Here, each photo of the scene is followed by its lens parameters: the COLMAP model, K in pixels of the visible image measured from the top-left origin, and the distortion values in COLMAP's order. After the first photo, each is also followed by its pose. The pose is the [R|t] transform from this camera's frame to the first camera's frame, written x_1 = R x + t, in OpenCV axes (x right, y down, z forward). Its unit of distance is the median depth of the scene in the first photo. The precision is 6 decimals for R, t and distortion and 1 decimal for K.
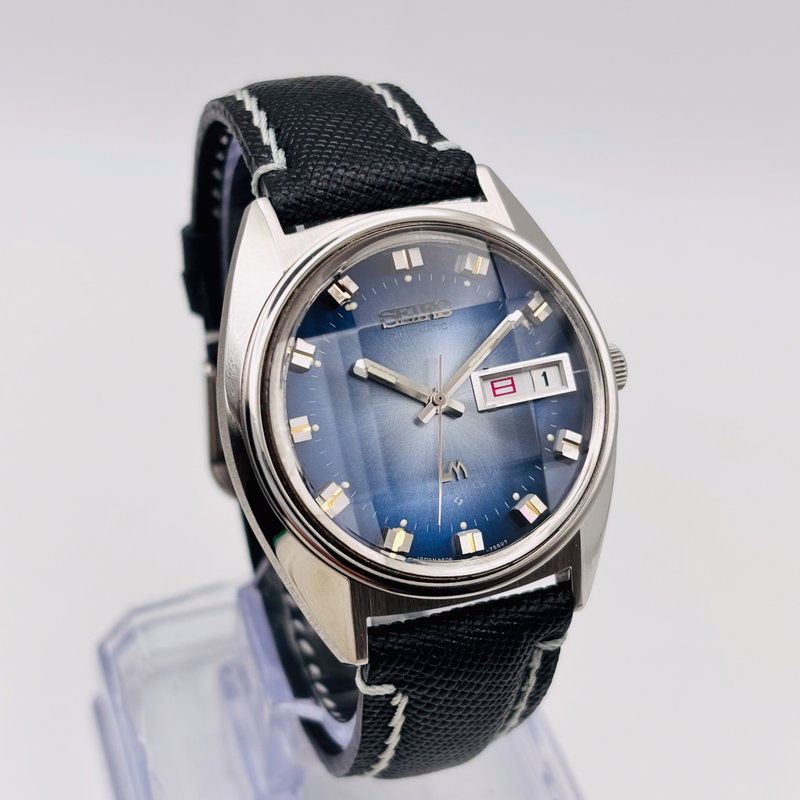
lens RADIAL K [[1574.8, 0, 368.9], [0, 1574.8, 401.1], [0, 0, 1]] dist [0.850481, -10.824558]
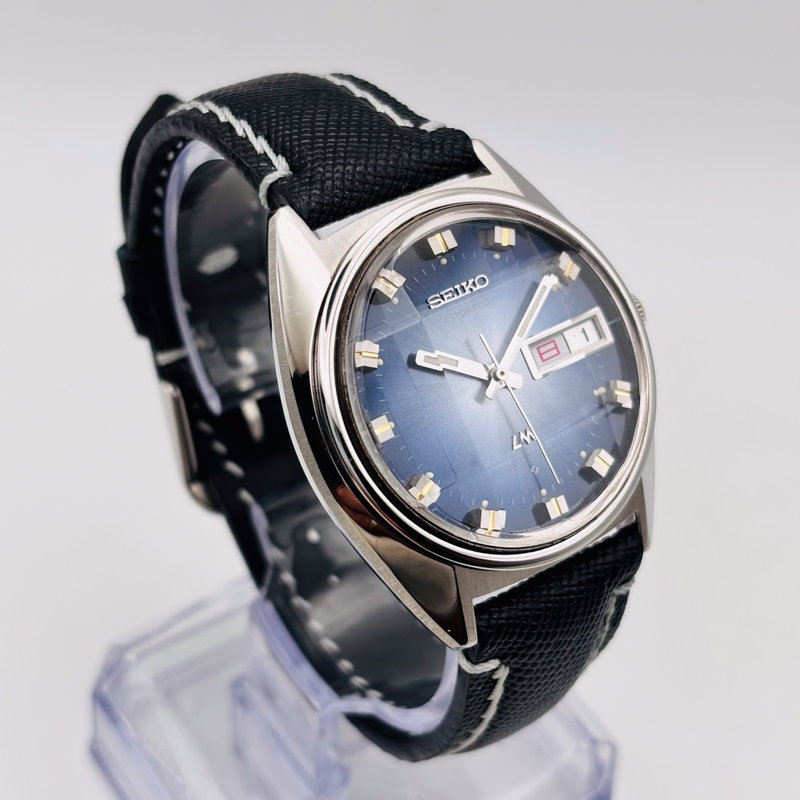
lens RADIAL K [[1574.8, 0, 368.9], [0, 1574.8, 401.1], [0, 0, 1]] dist [0.850481, -10.824558]
pose [[0.965492, -0.184983, 0.183322, -0.215549], [0.181222, 0.982738, 0.037210, -0.035473], [-0.187041, -0.002704, 0.982348, 0.017135]]
